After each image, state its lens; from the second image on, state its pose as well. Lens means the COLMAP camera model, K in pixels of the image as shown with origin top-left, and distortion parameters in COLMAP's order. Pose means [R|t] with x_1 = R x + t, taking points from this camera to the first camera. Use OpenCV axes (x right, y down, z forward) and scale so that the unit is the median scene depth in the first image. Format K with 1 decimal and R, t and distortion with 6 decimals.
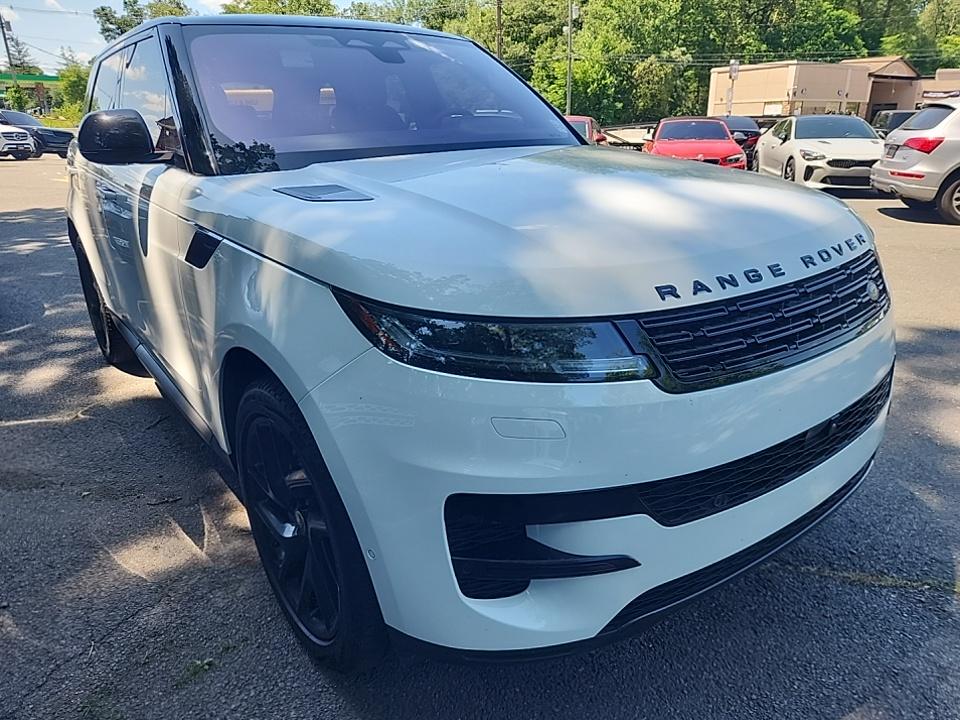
lens RADIAL K [[663.6, 0, 428.4], [0, 663.6, 364.7], [0, 0, 1]] dist [0.076439, -0.064412]
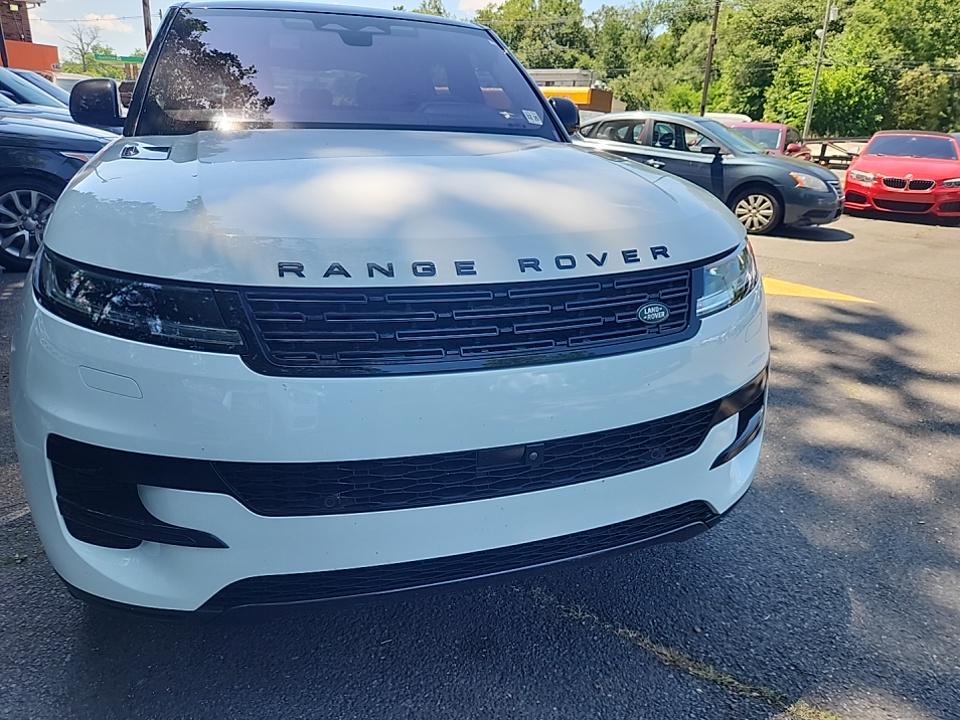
lens RADIAL K [[658.0, 0, 485.7], [0, 658.0, 354.3], [0, 0, 1]] dist [0.068079, -0.059705]
pose [[0.941638, 0.152080, -0.300317, 0.115944], [-0.157317, 0.987525, 0.006818, -0.005027], [0.297607, 0.040825, 0.953815, 0.024413]]
